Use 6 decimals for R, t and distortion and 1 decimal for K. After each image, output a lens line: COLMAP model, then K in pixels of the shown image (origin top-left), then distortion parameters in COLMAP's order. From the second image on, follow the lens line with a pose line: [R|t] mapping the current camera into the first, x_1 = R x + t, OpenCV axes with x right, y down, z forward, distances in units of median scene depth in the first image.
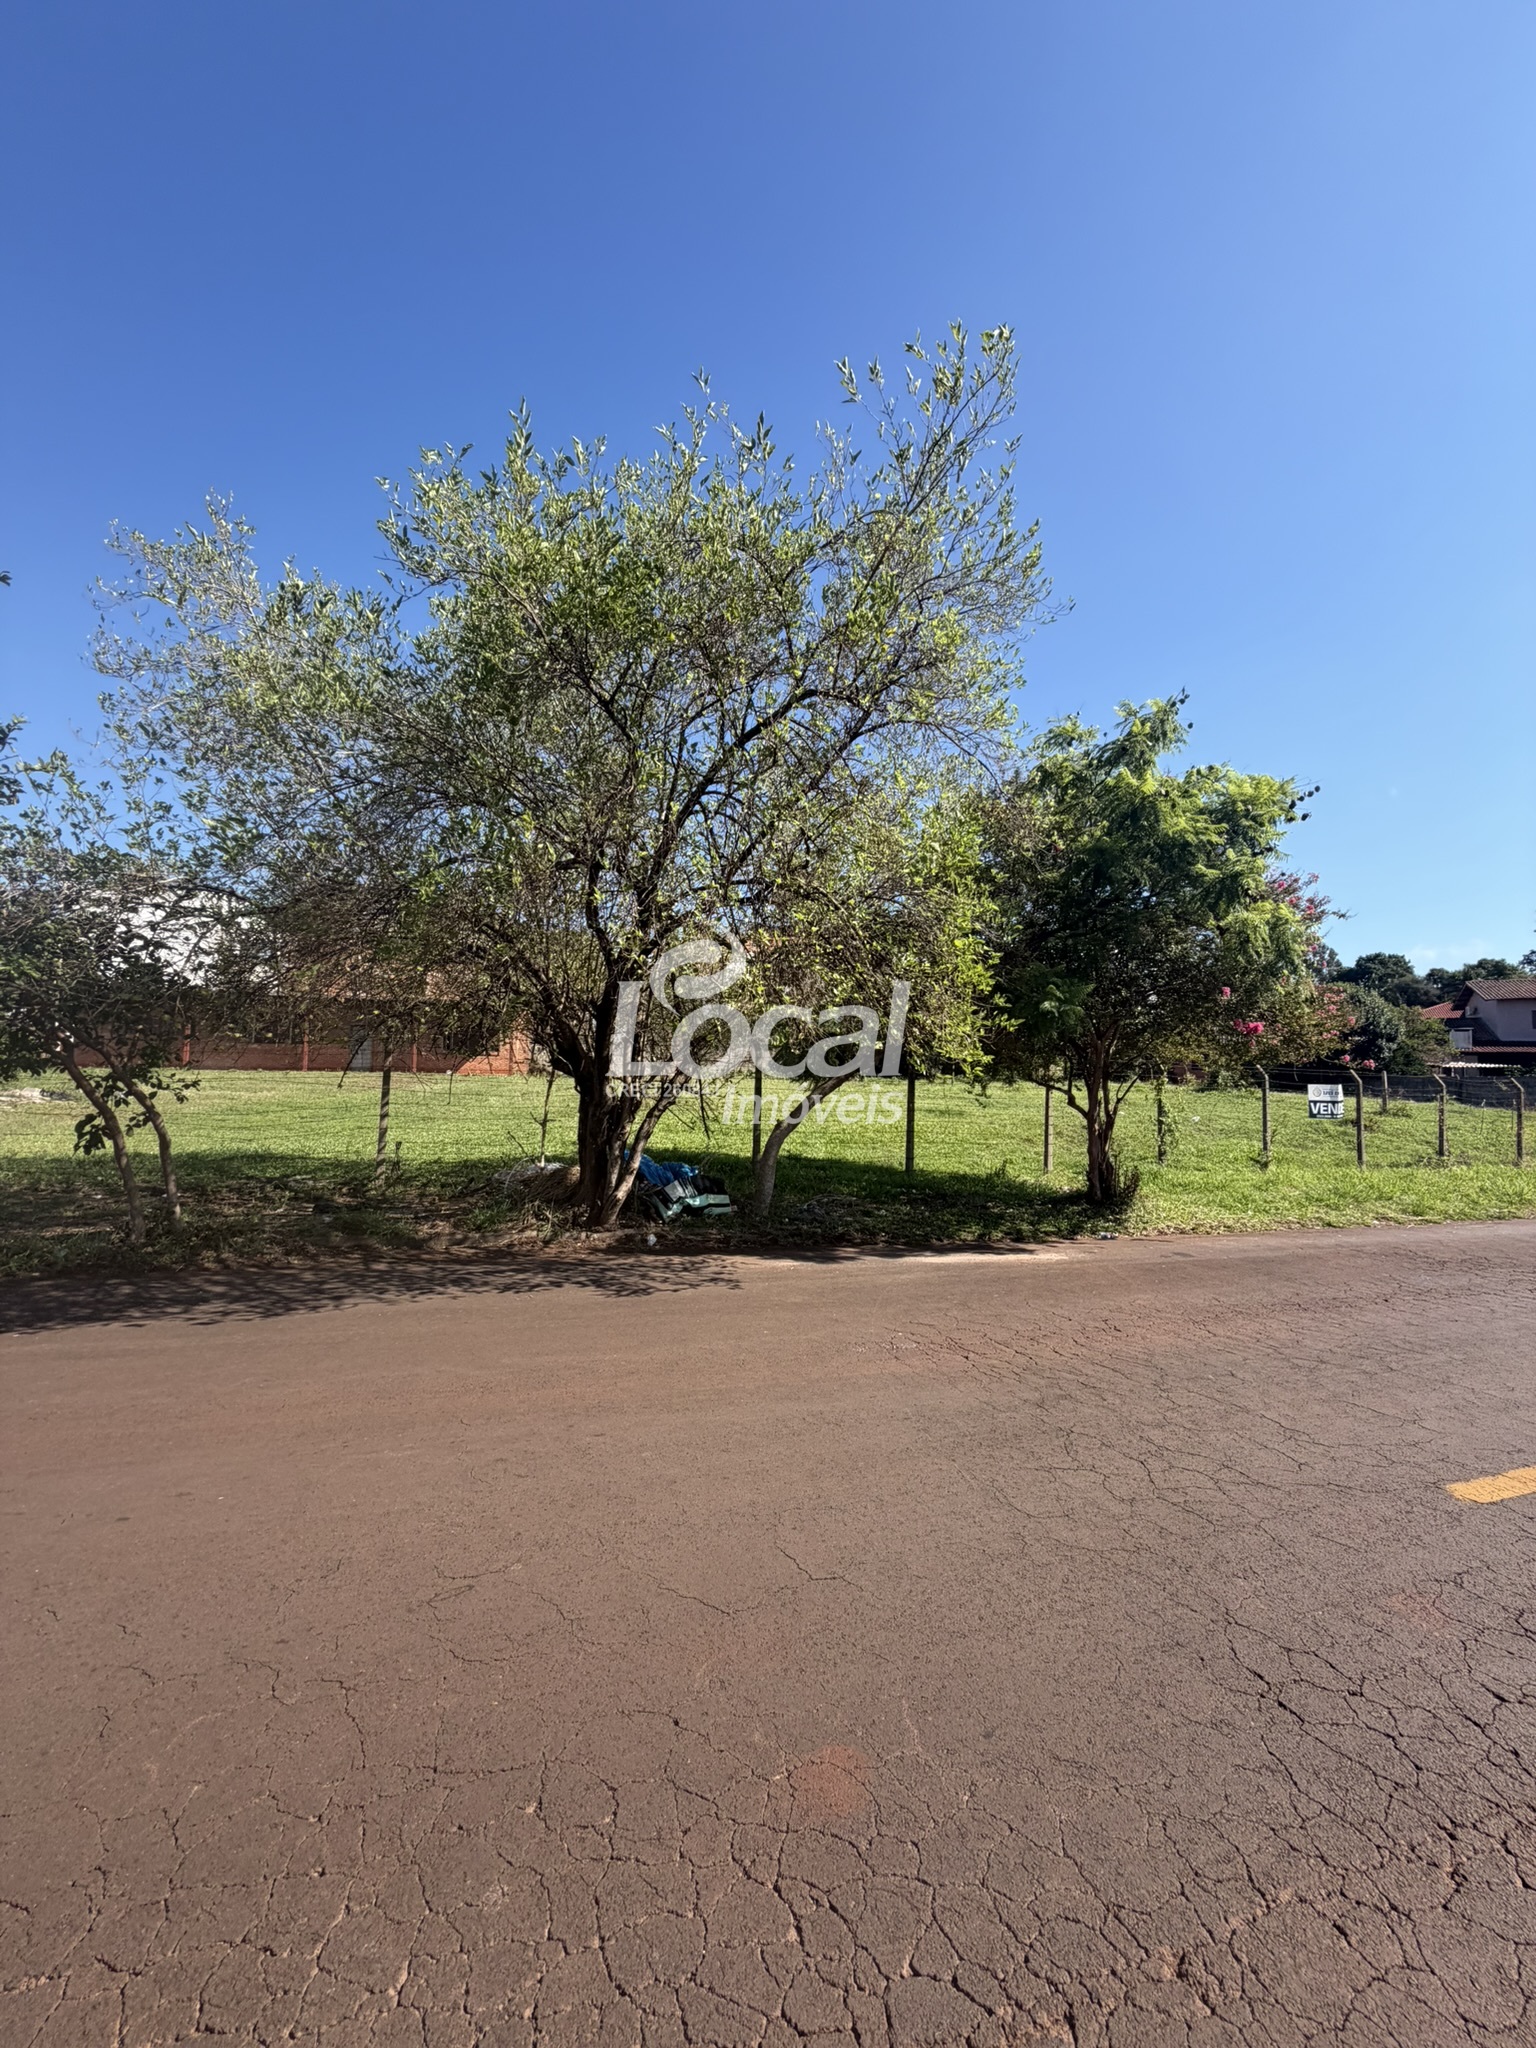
lens RADIAL K [[811.4, 0, 766.6], [0, 811.4, 1024.1], [0, 0, 1]] dist [-0.001018, 0.000291]
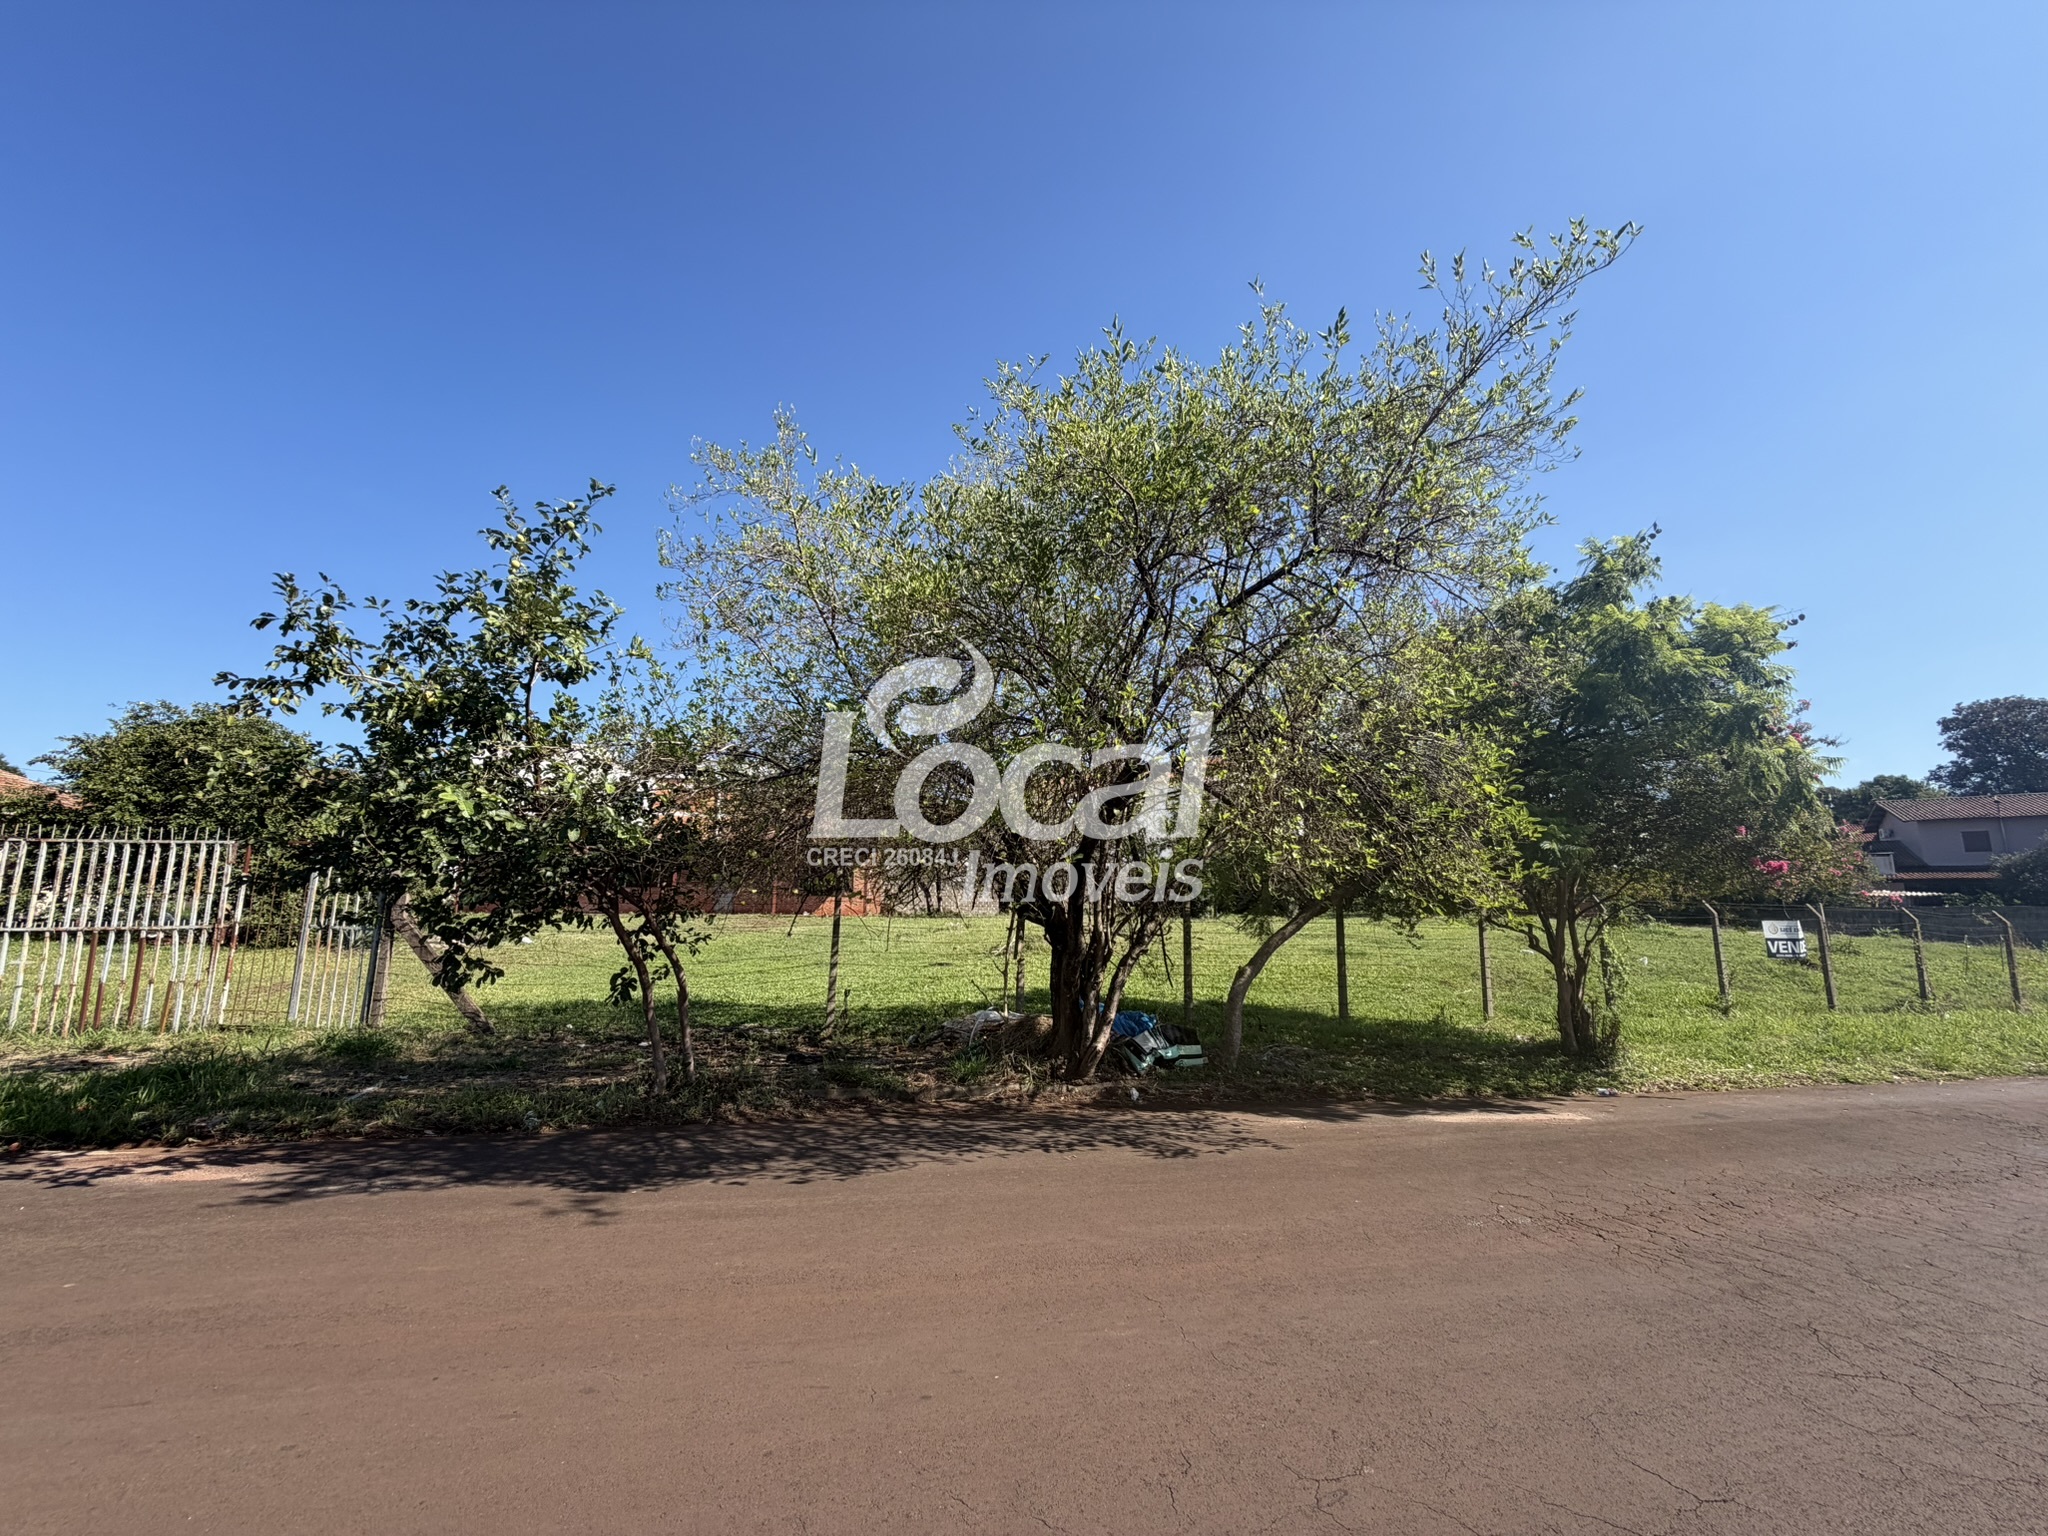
lens RADIAL K [[811.4, 0, 1017.2], [0, 811.4, 768.8], [0, 0, 1]] dist [-0.001018, 0.000291]
pose [[0.995806, -0.026061, -0.087702, -0.194925], [0.016182, 0.993629, -0.111531, -0.017644], [0.090050, 0.109644, 0.989883, -0.025077]]
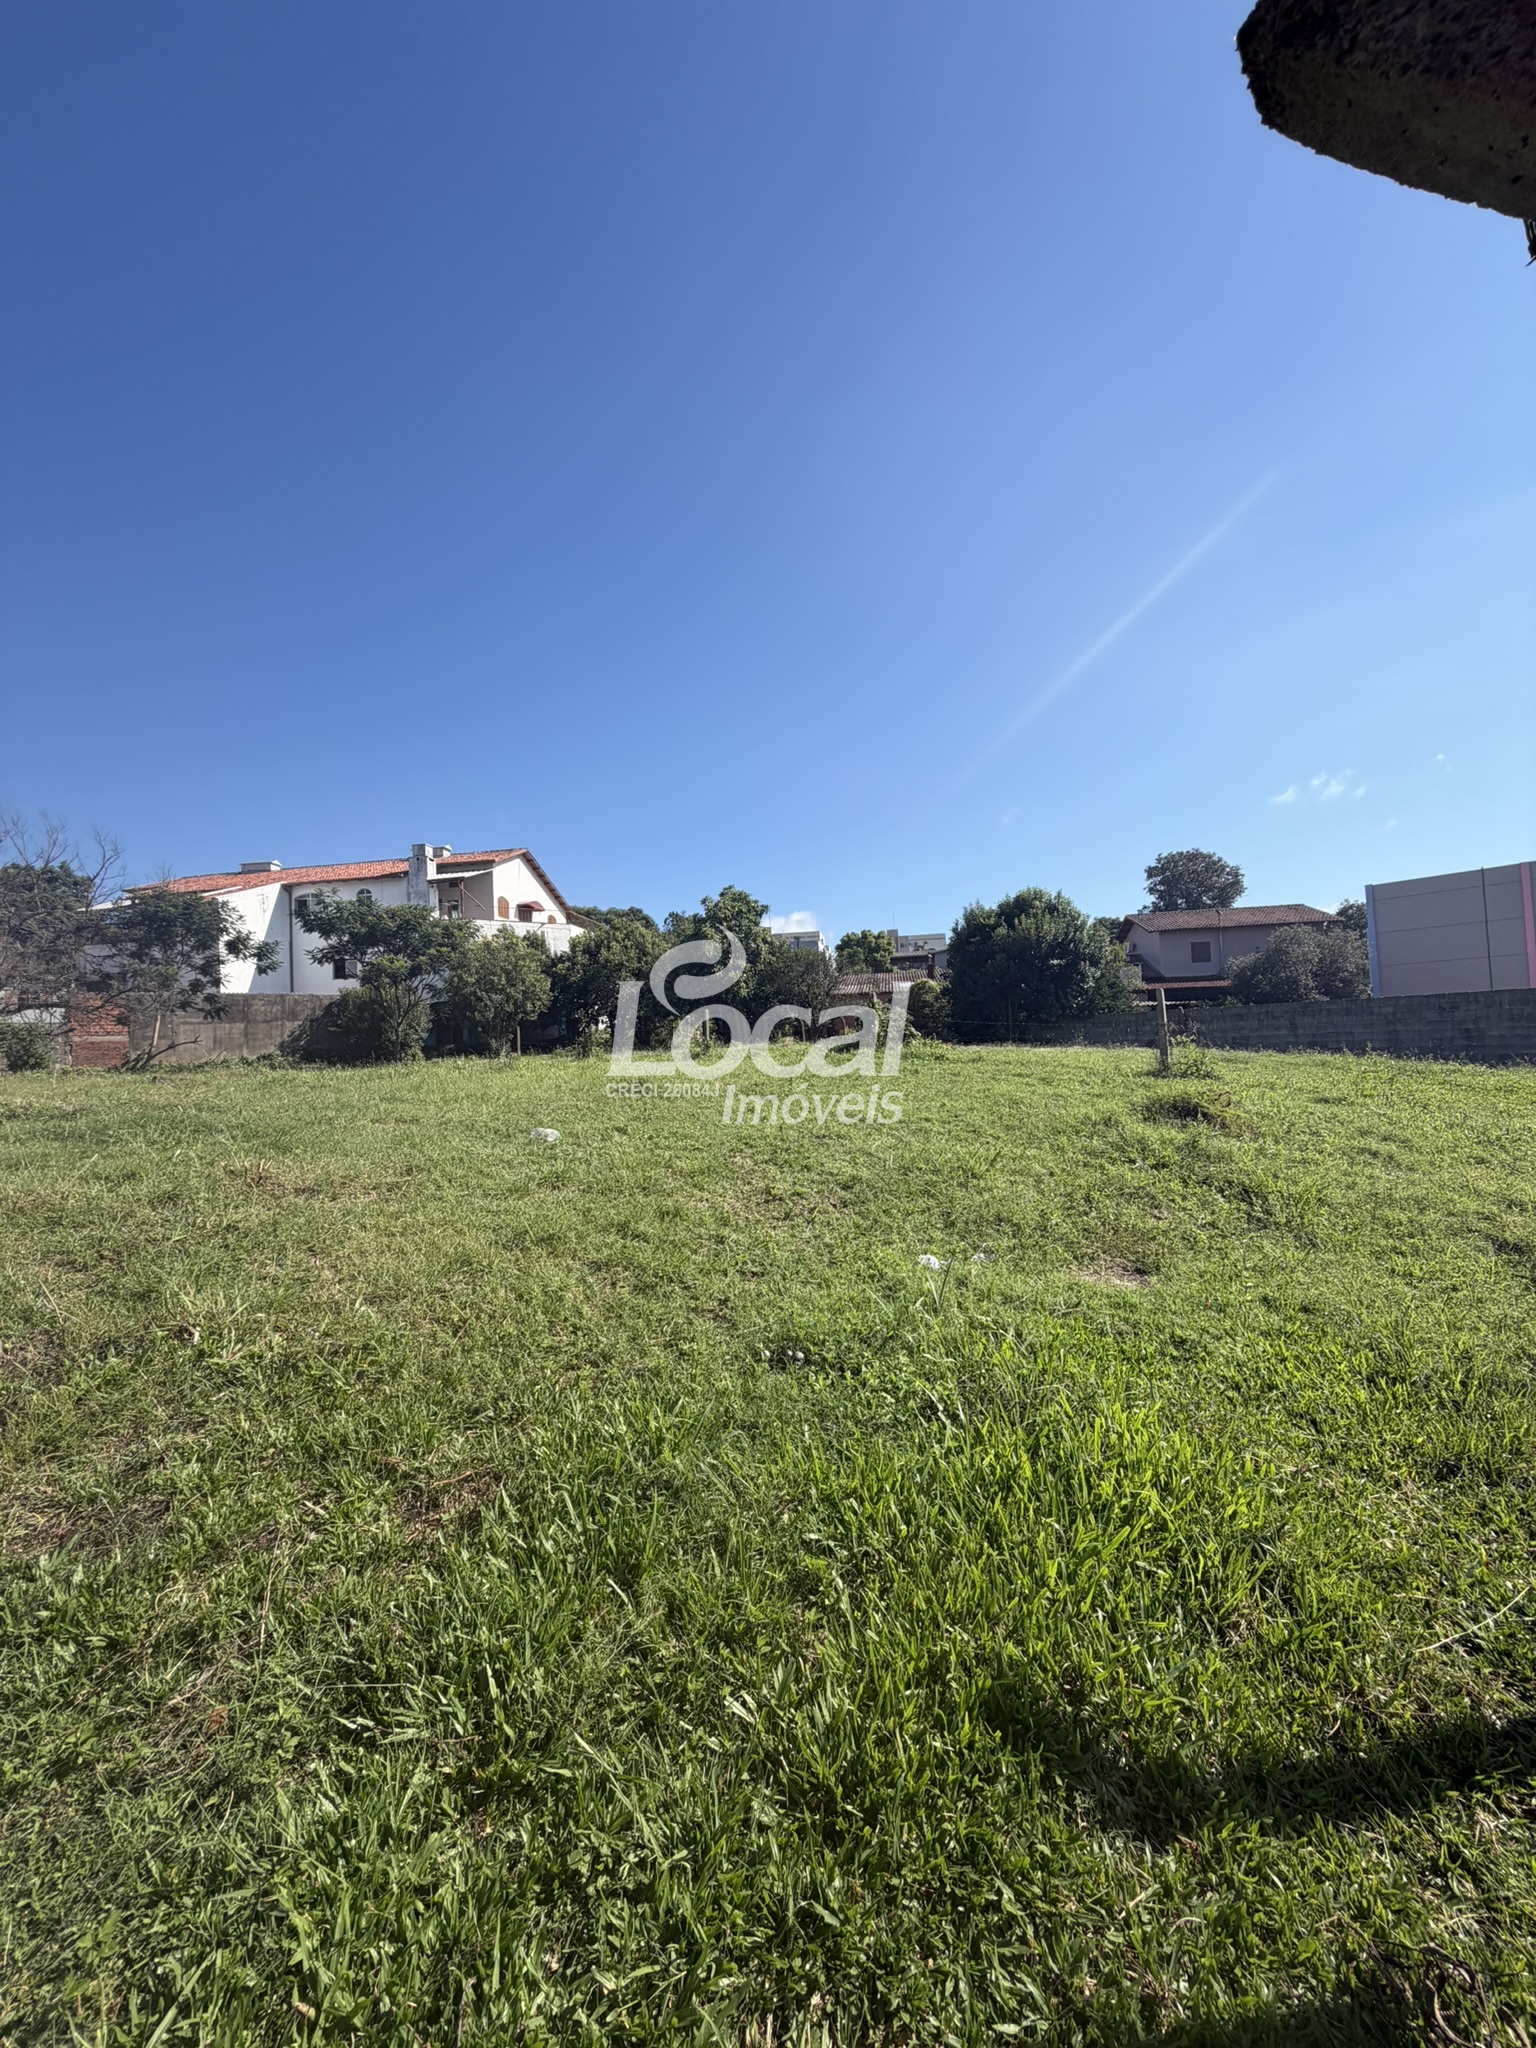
lens RADIAL K [[811.4, 0, 767.9], [0, 811.4, 1022.2], [0, 0, 1]] dist [-0.001018, 0.000291]
pose [[0.937166, -0.042118, 0.346333, 1.191719], [0.033713, 0.998973, 0.030259, 0.182373], [-0.347252, -0.016682, 0.937624, 2.027009]]
